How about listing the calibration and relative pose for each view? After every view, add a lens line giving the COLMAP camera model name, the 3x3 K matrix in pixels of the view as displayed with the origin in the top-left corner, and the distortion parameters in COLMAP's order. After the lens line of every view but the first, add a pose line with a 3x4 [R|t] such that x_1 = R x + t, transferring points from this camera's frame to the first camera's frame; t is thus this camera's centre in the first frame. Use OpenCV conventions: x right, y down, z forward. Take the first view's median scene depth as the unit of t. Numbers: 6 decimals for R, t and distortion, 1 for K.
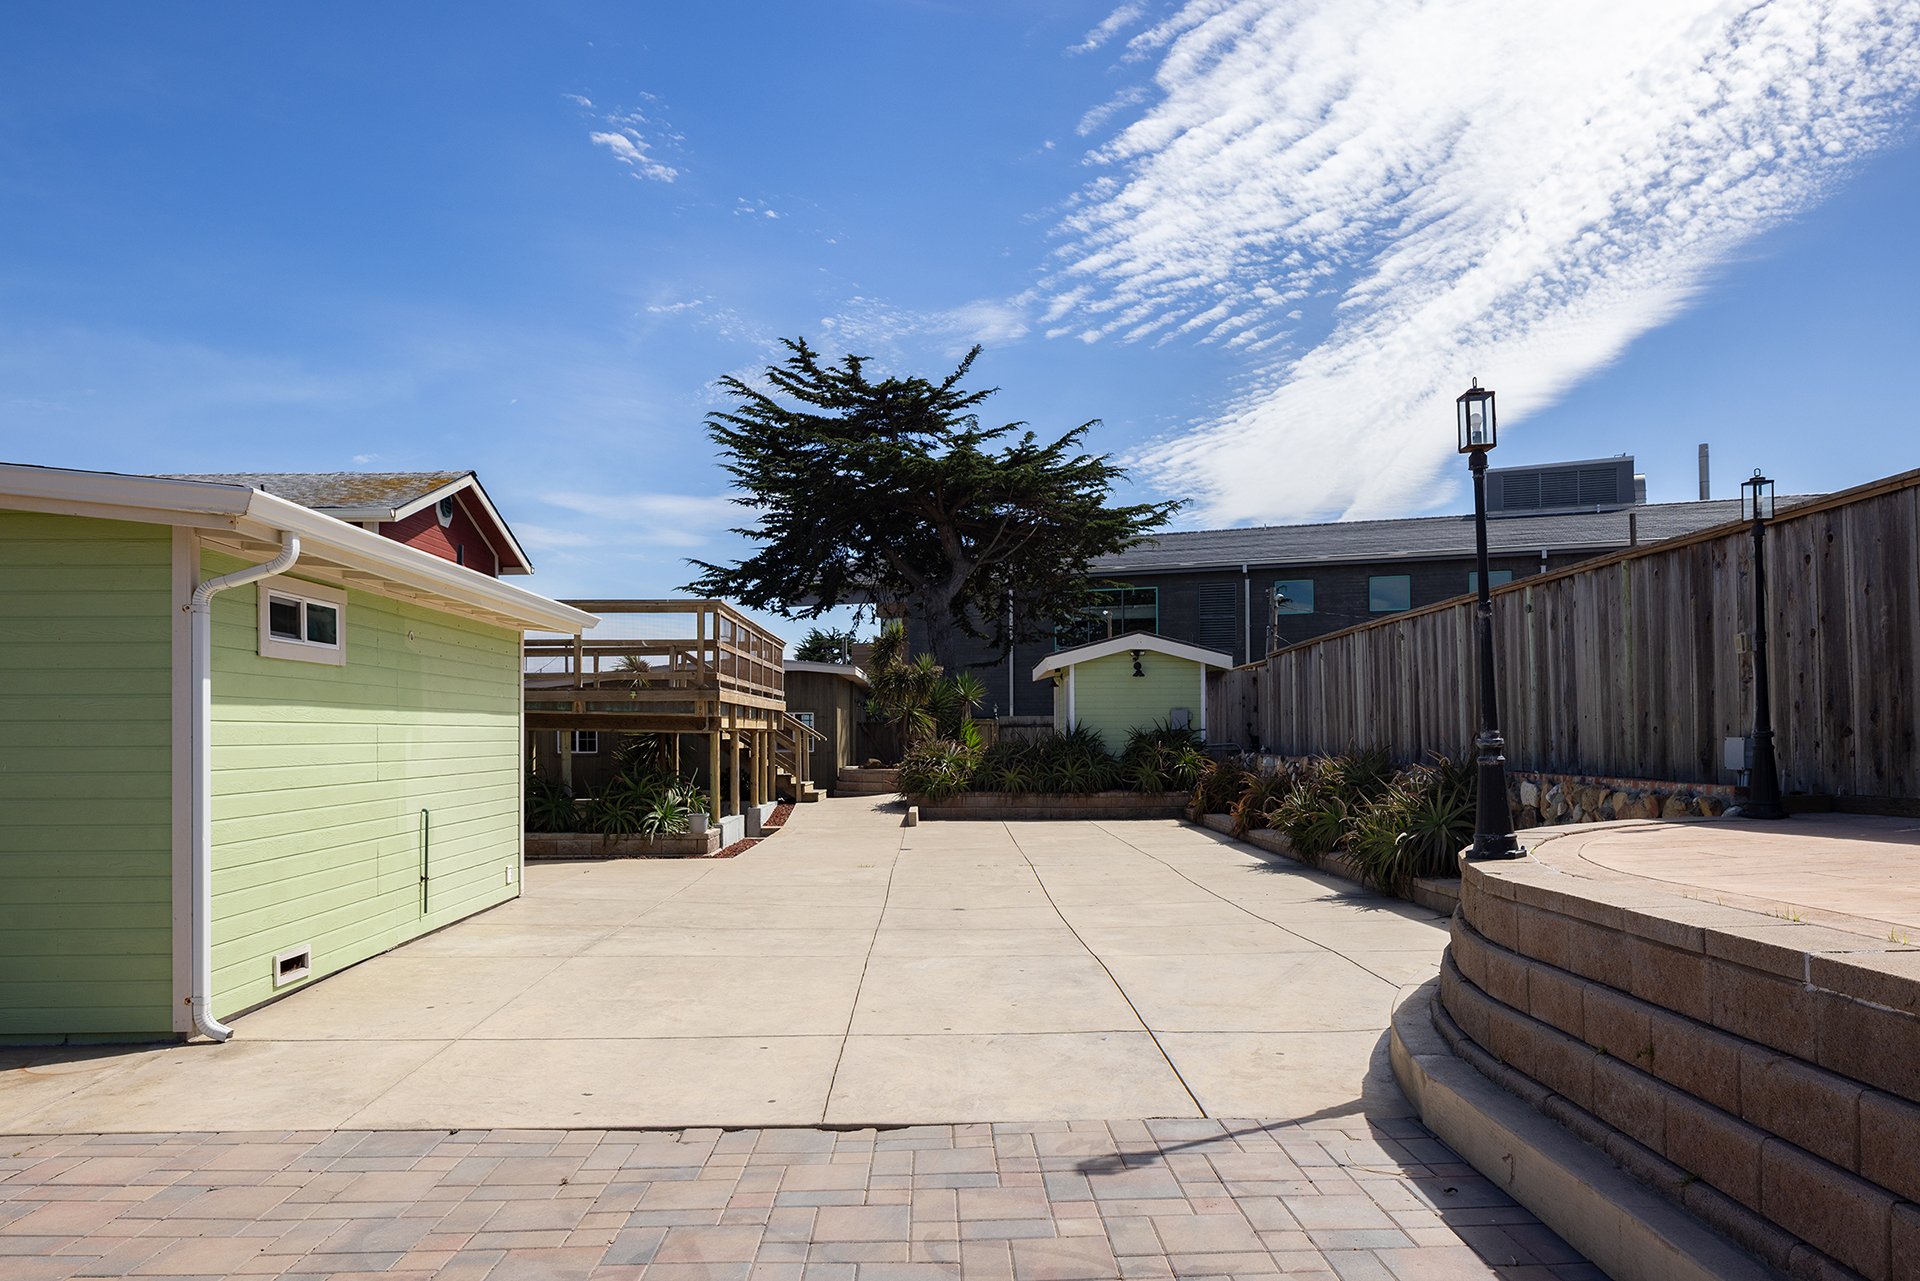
lens RADIAL K [[1354.2, 0, 960.9], [0, 1354.2, 677.6], [0, 0, 1]] dist [0.003421, 0.003265]
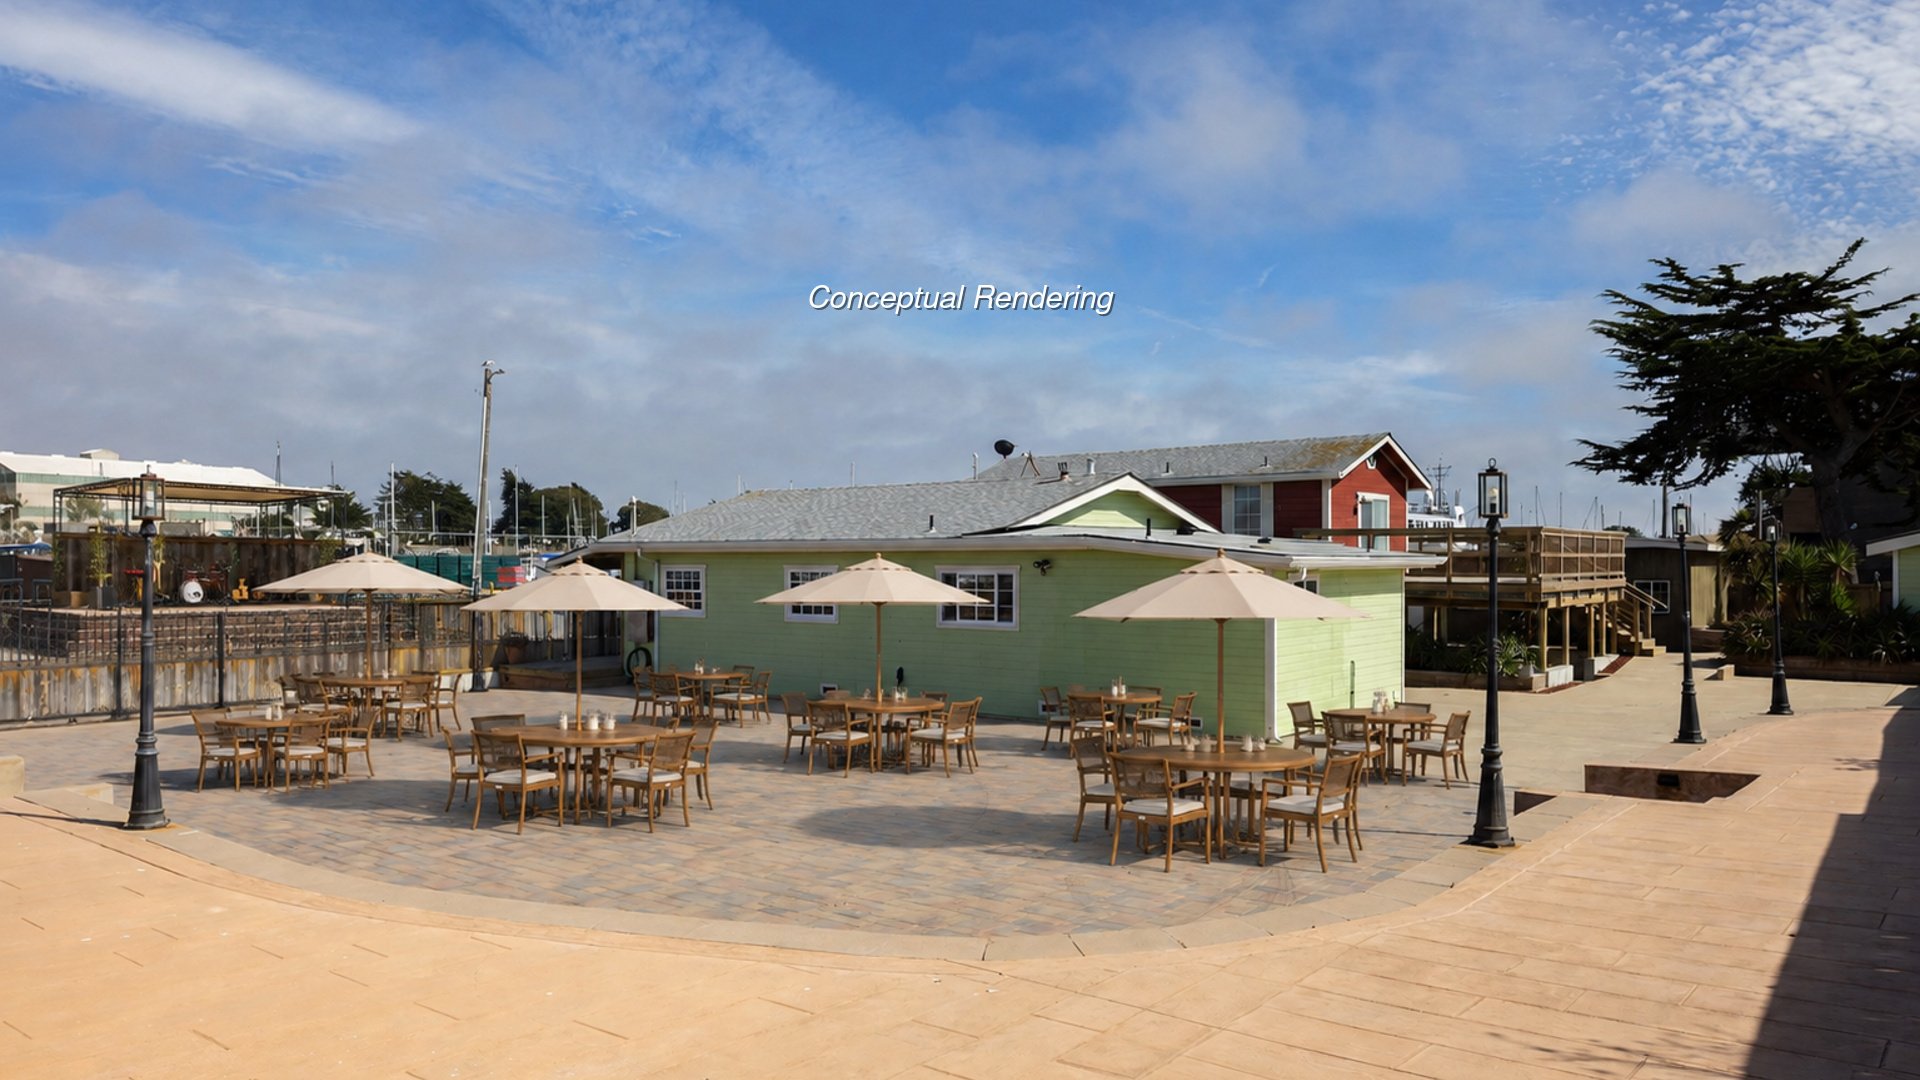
lens RADIAL K [[1696.6, 0, 960.0], [0, 1696.6, 540.0], [0, 0, 1]] dist [0.013824, -0.012797]
pose [[0.814272, 0.016290, -0.580256, 0.228454], [0.011109, 0.998986, 0.043635, -0.075100], [0.580378, -0.041977, 0.813265, -0.537700]]
